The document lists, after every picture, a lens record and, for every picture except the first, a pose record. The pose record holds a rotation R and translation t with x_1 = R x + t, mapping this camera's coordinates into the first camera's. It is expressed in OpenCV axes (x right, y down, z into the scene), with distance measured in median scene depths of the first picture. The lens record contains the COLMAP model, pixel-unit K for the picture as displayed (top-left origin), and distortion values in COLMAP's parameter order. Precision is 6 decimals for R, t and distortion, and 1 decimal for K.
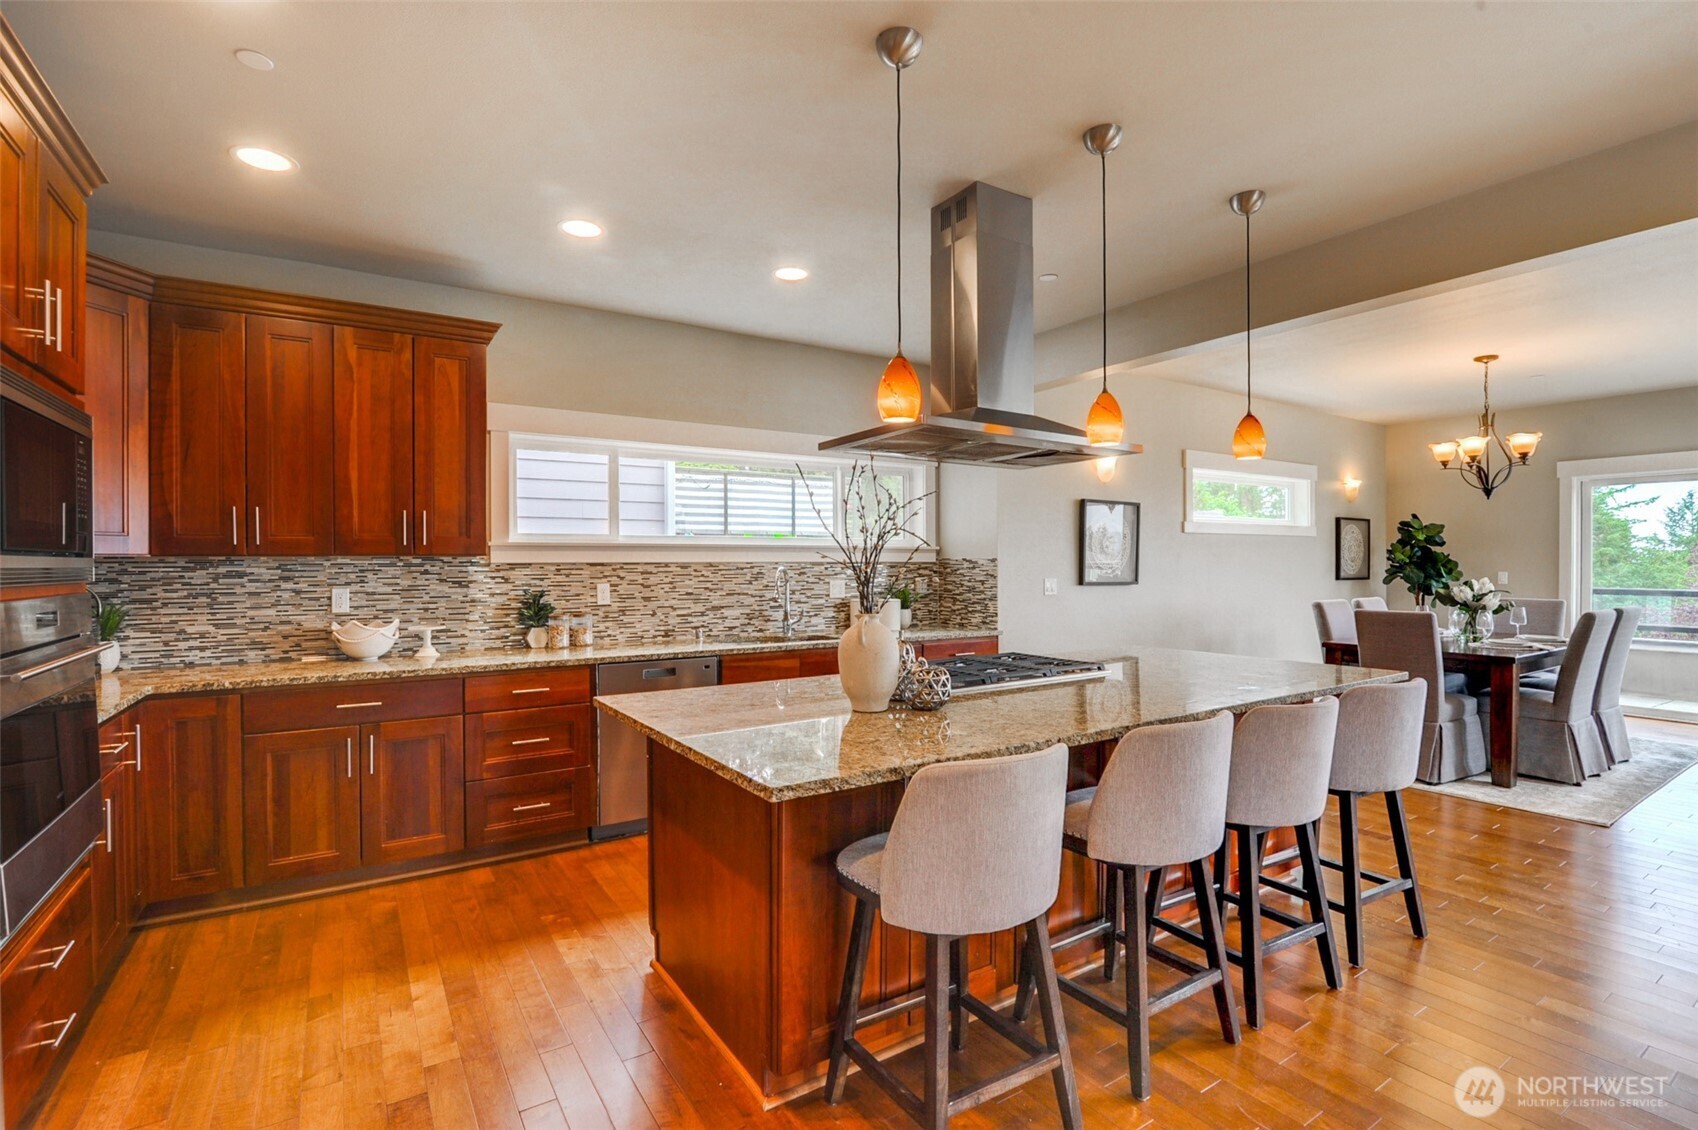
lens RADIAL K [[806.1, 0, 853.5], [0, 806.1, 566.2], [0, 0, 1]] dist [-0.006587, -0.000458]
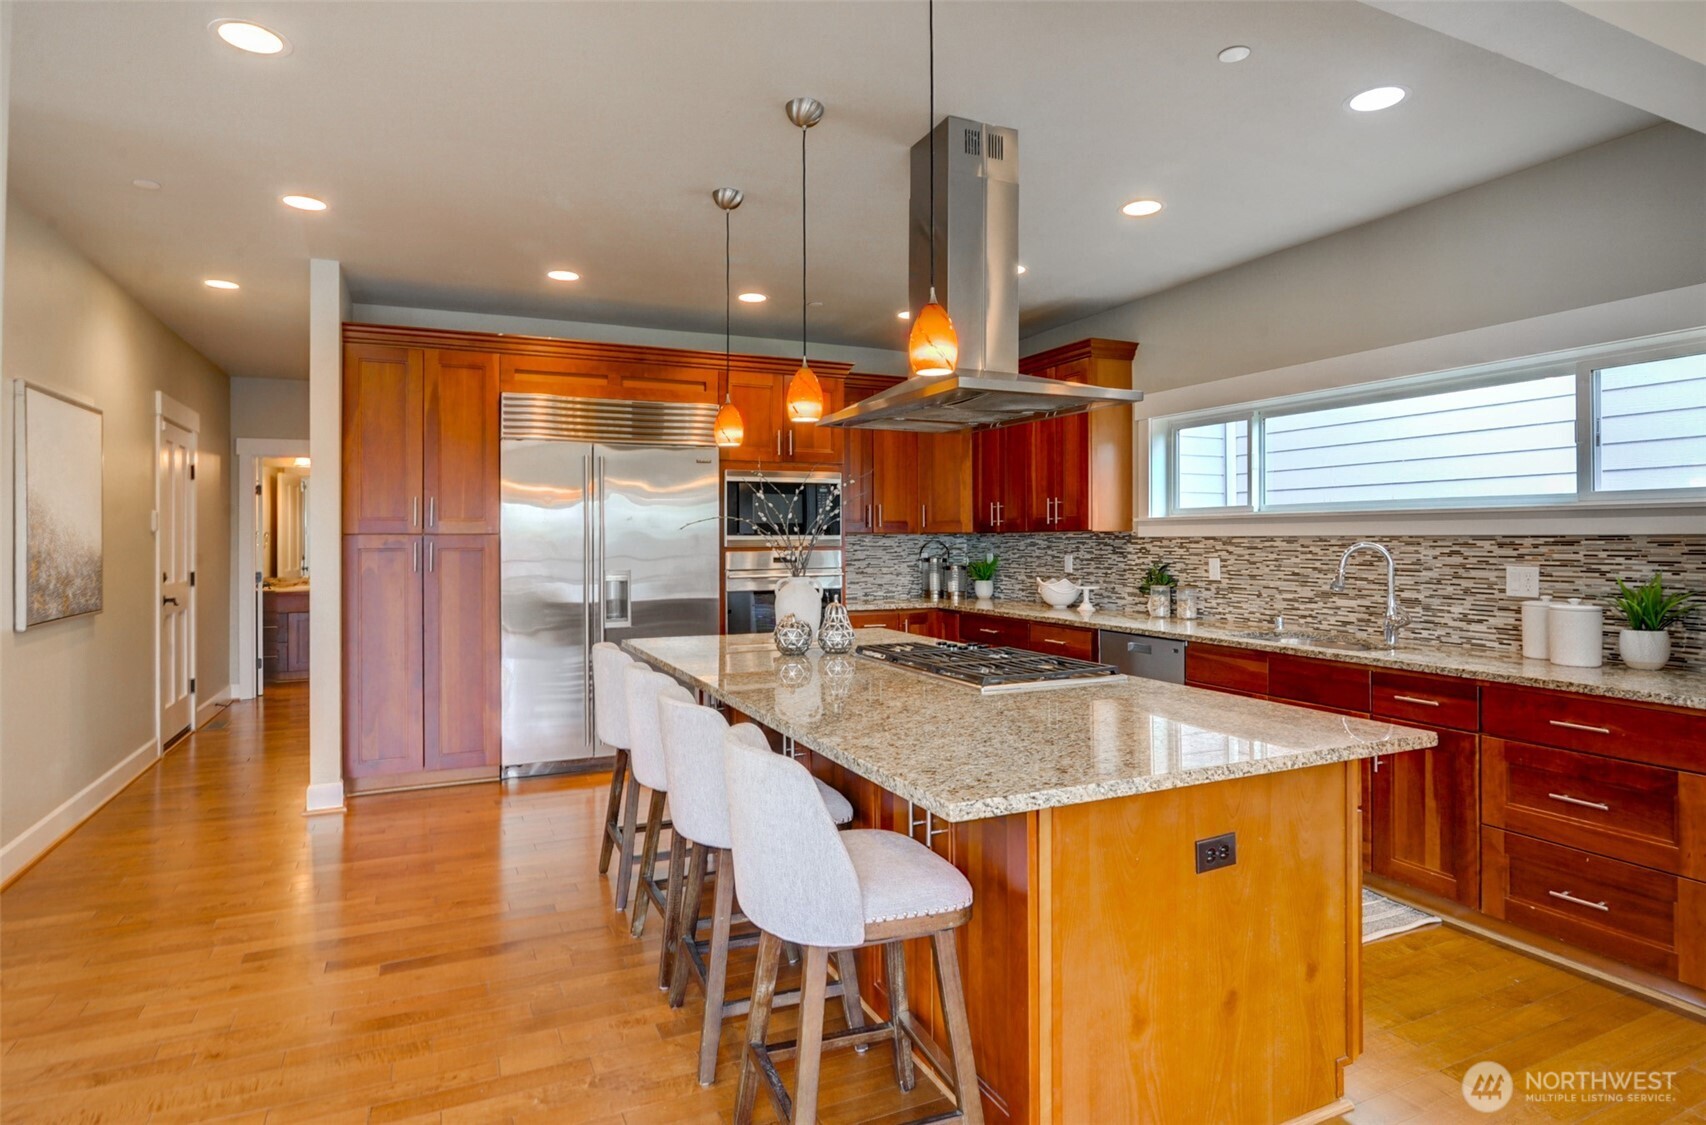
lens RADIAL K [[920.2, 0, 854.6], [0, 920.2, 531.1], [0, 0, 1]] dist [-0.005406, -0.000199]
pose [[-0.118206, -0.003538, -0.992983, 0.806597], [0.000500, 0.999993, -0.003623, -0.006568], [0.992989, -0.000925, -0.118204, 0.692572]]
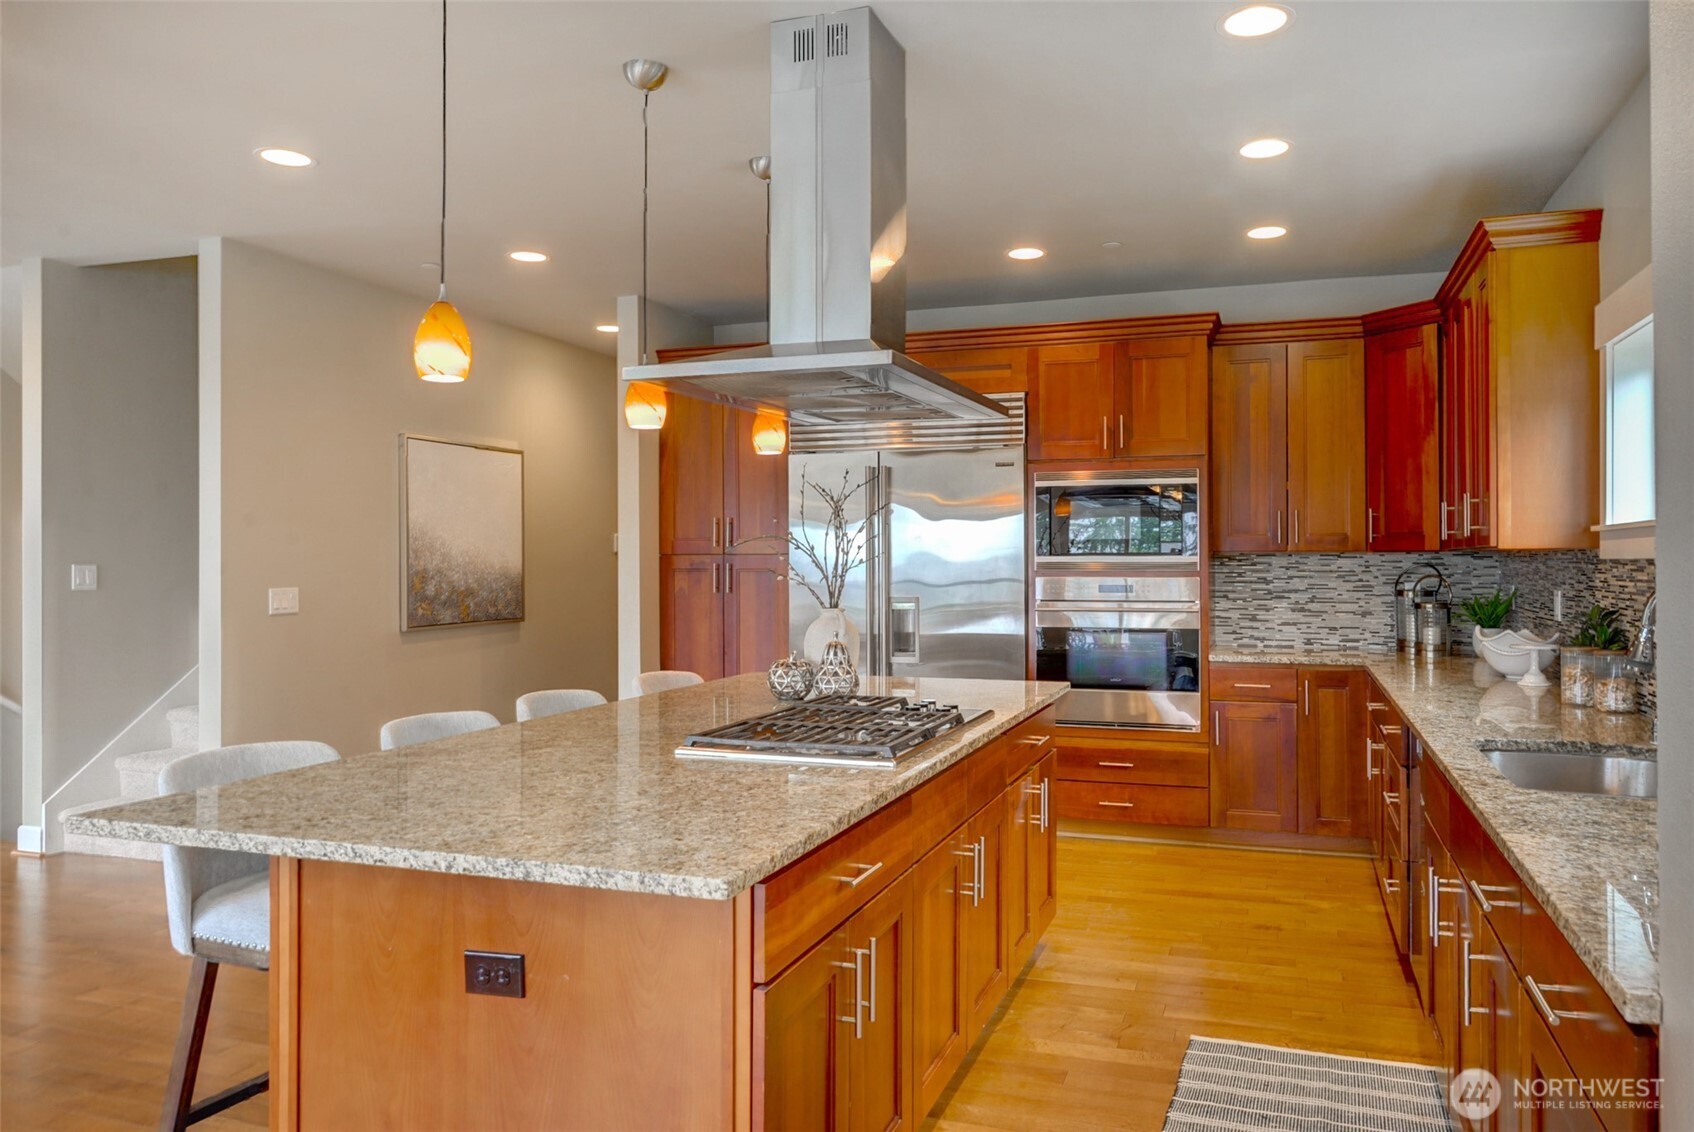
lens RADIAL K [[1183.5, 0, 888.9], [0, 1183.5, 550.7], [0, 0, 1]] dist [0.003798, 0.000173]
pose [[-0.780186, 0.001346, -0.625546, 0.523939], [0.003021, 0.999994, -0.001615, -0.009020], [0.625540, -0.003150, -0.780186, 1.215837]]
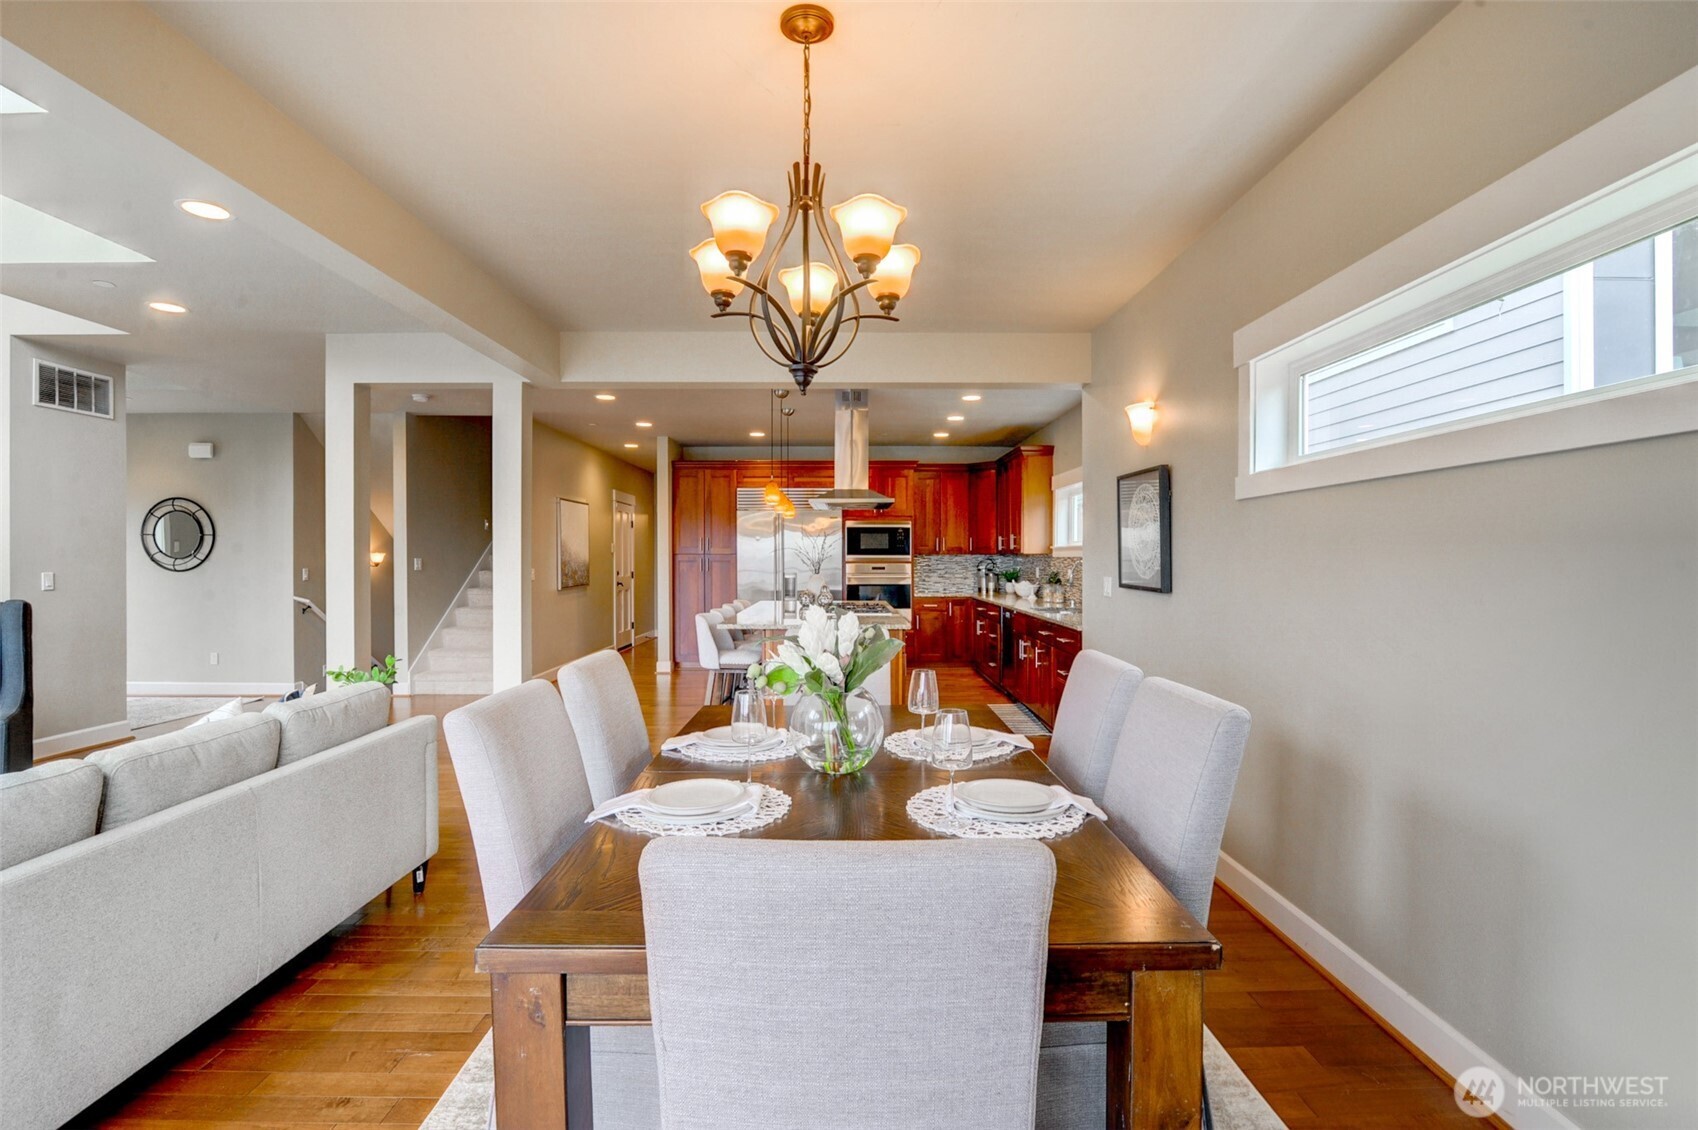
lens RADIAL K [[806.1, 0, 845.3], [0, 806.1, 561.4], [0, 0, 1]] dist [-0.006587, -0.000458]
pose [[-0.528500, 0.009433, -0.848881, 1.335719], [-0.001601, 0.999925, 0.012108, -0.014169], [0.848932, 0.007758, -0.528445, 1.423237]]
